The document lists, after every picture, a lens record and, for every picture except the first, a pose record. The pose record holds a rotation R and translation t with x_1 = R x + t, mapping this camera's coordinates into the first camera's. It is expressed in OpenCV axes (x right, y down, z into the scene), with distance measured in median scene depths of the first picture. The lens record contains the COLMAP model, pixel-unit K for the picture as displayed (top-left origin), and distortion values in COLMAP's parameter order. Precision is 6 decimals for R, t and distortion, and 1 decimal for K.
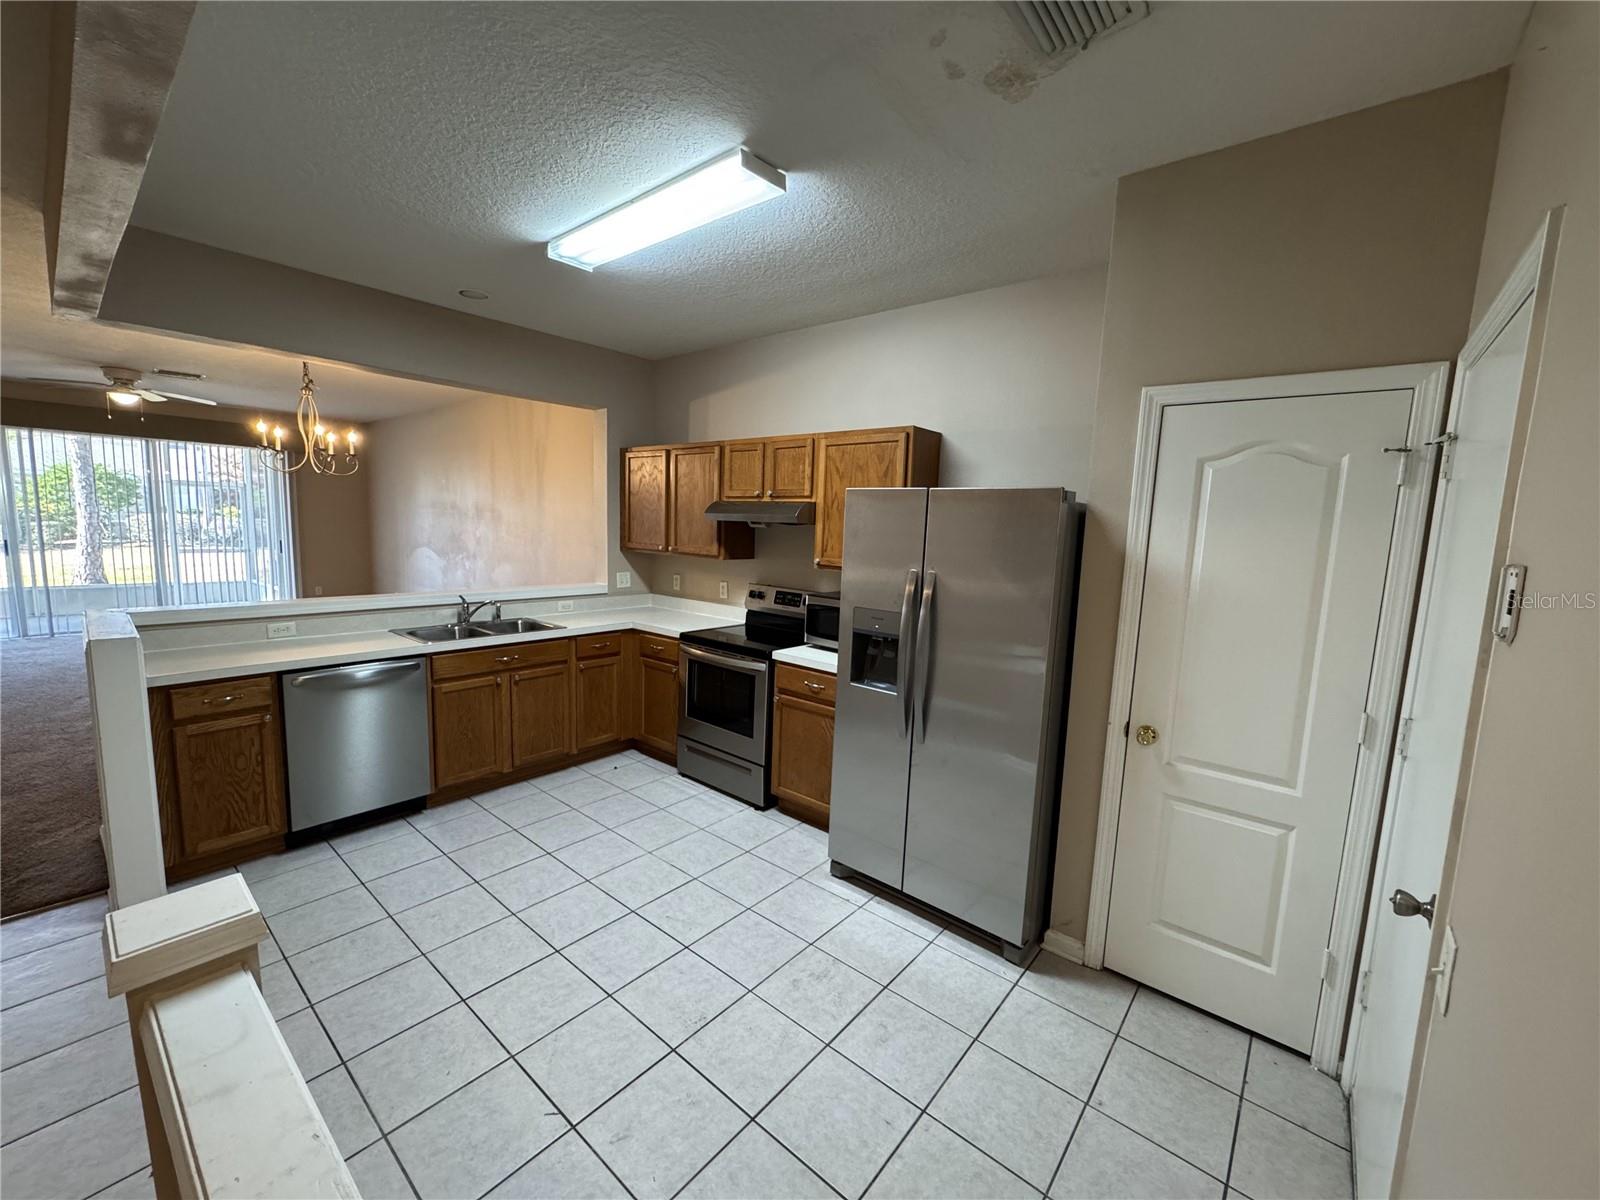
lens RADIAL K [[637.3, 0, 800.3], [0, 637.3, 599.6], [0, 0, 1]] dist [-0.006763, 0.000671]
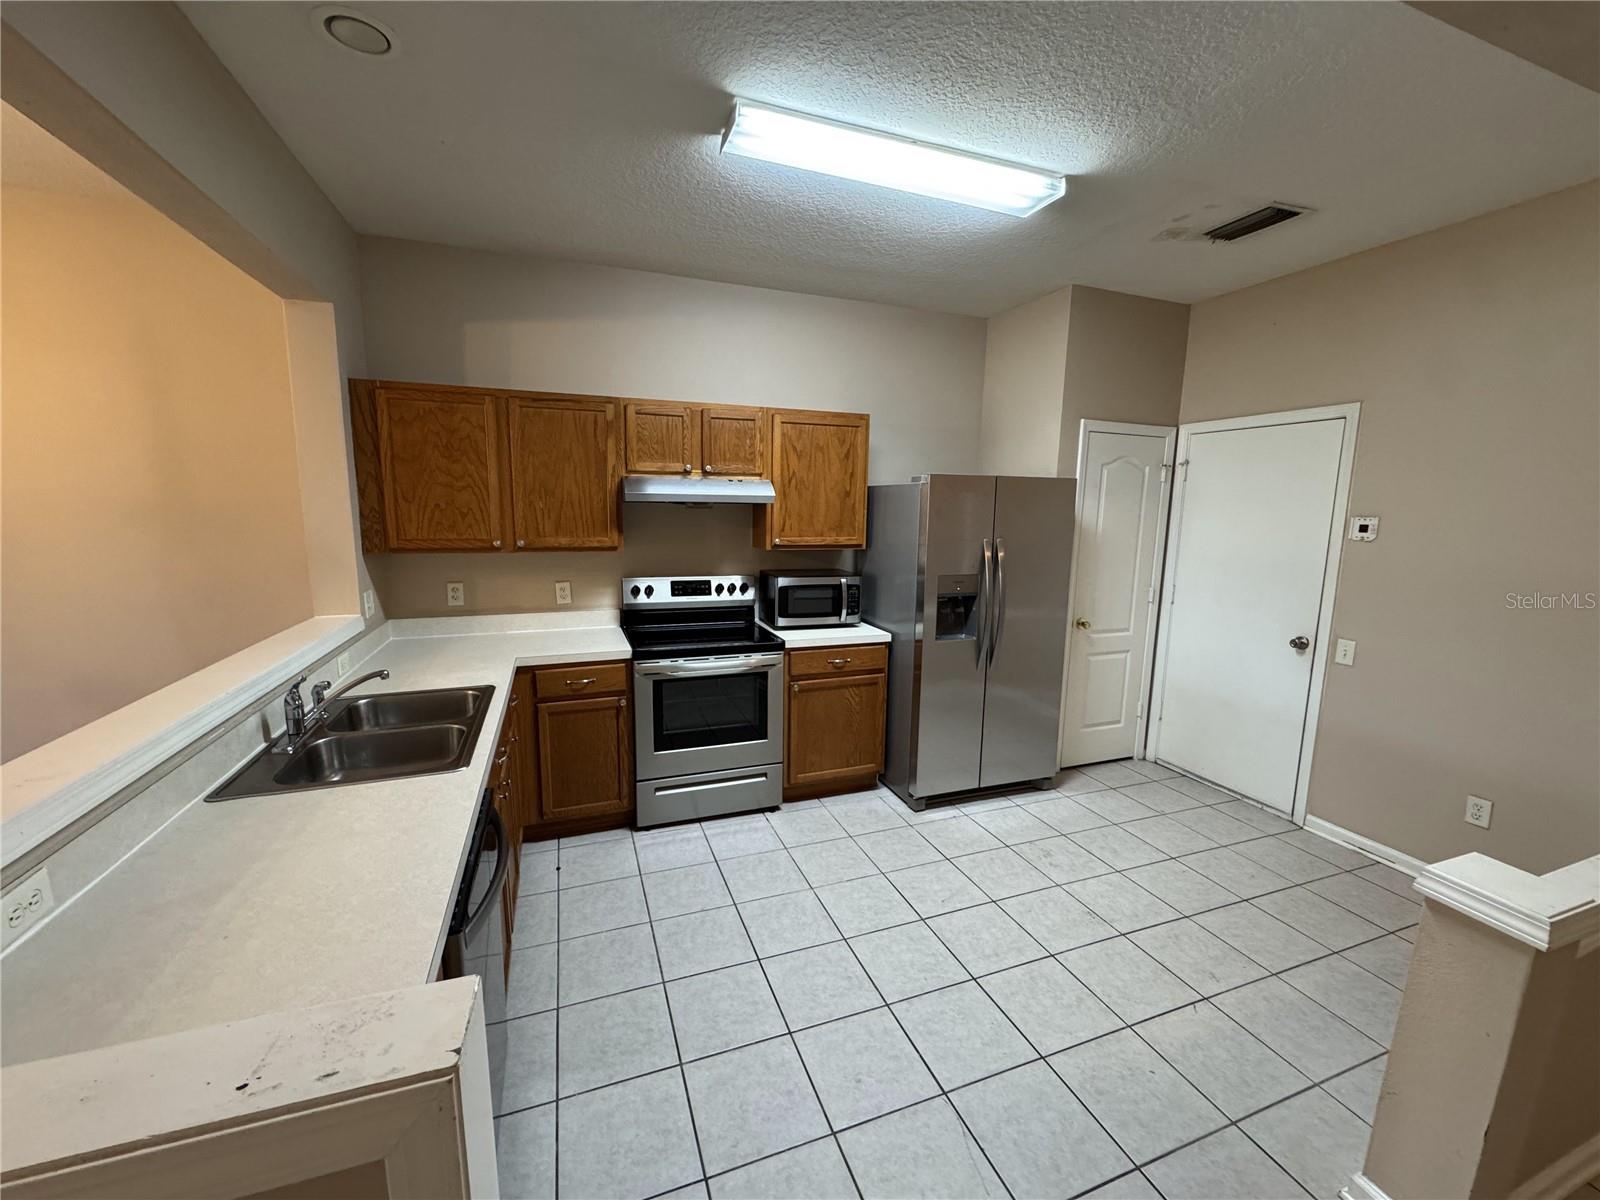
lens RADIAL K [[637.3, 0, 791.9], [0, 637.3, 601.5], [0, 0, 1]] dist [-0.006763, 0.000671]
pose [[0.498001, -0.161080, 0.852085, -0.866126], [0.106320, 0.986525, 0.124356, -0.095894], [-0.860634, 0.028665, 0.508417, 0.528028]]
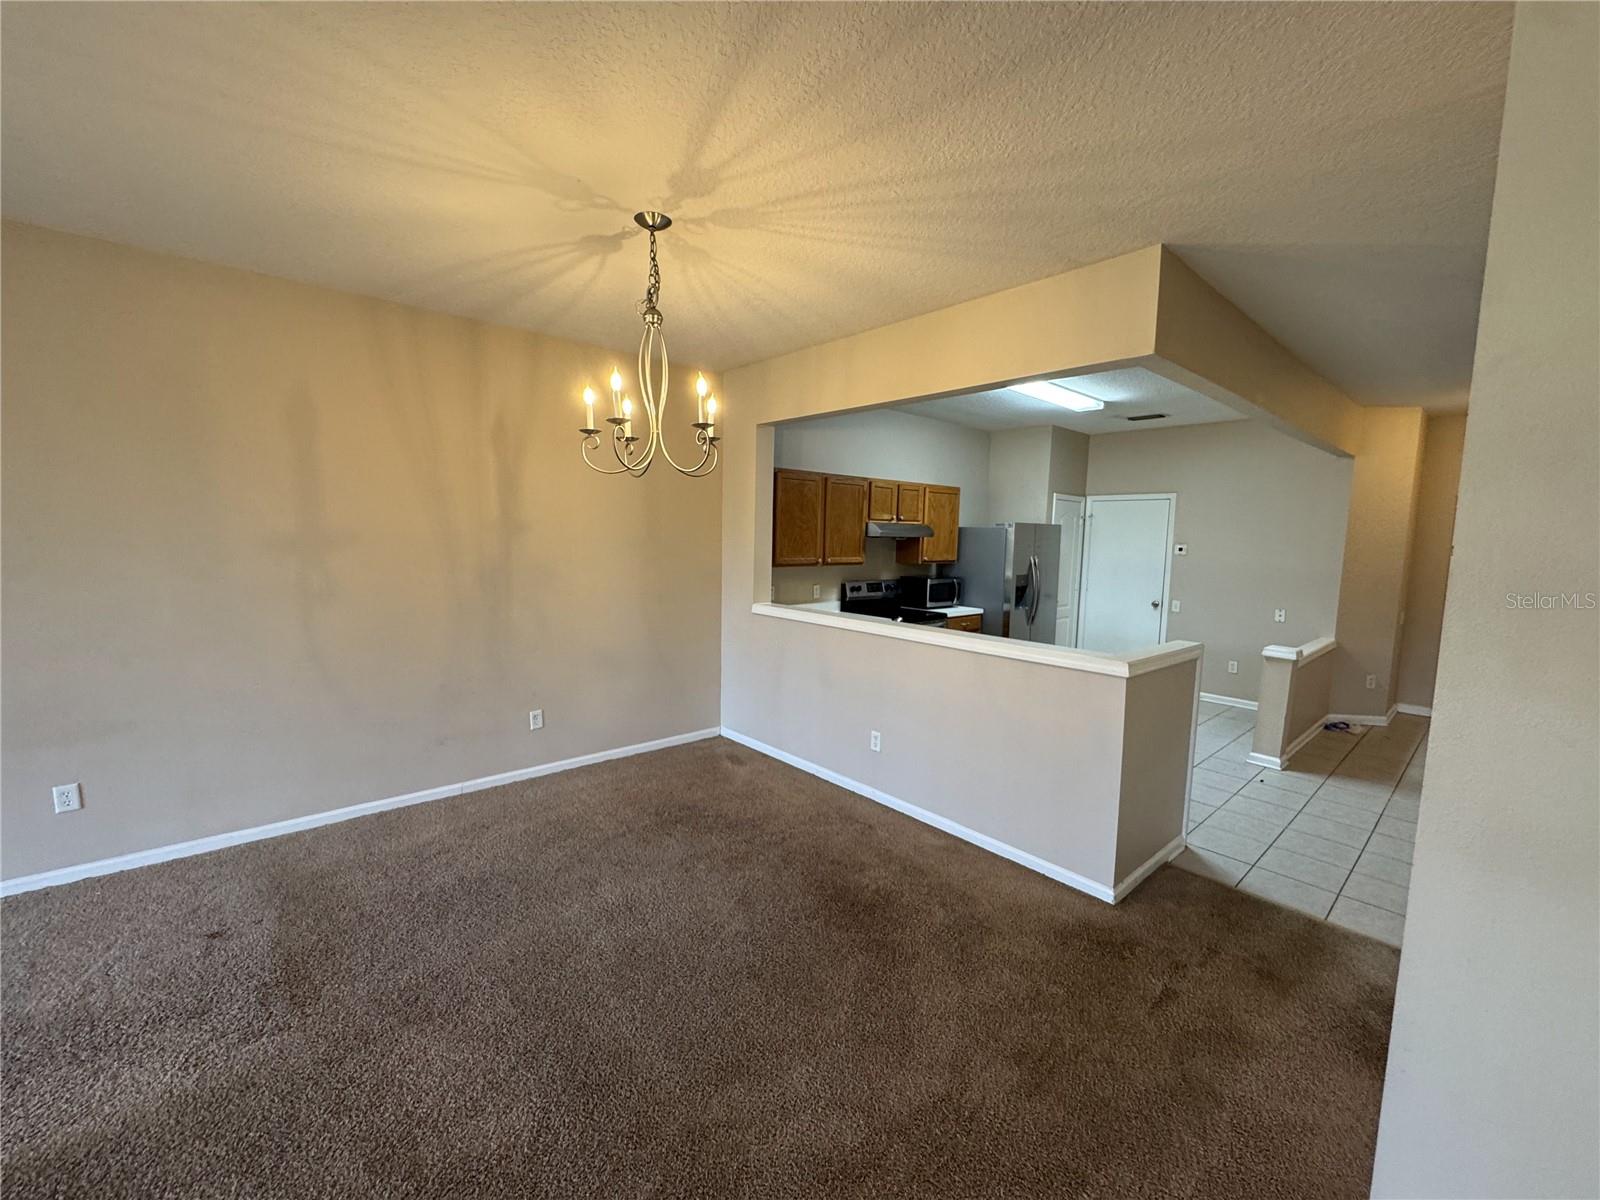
lens RADIAL K [[637.3, 0, 796.6], [0, 637.3, 603.7], [0, 0, 1]] dist [-0.006763, 0.000671]
pose [[0.152743, -0.143338, 0.977816, -1.835054], [0.102222, 0.986410, 0.128630, -0.211383], [-0.982965, 0.080307, 0.165319, 1.149434]]
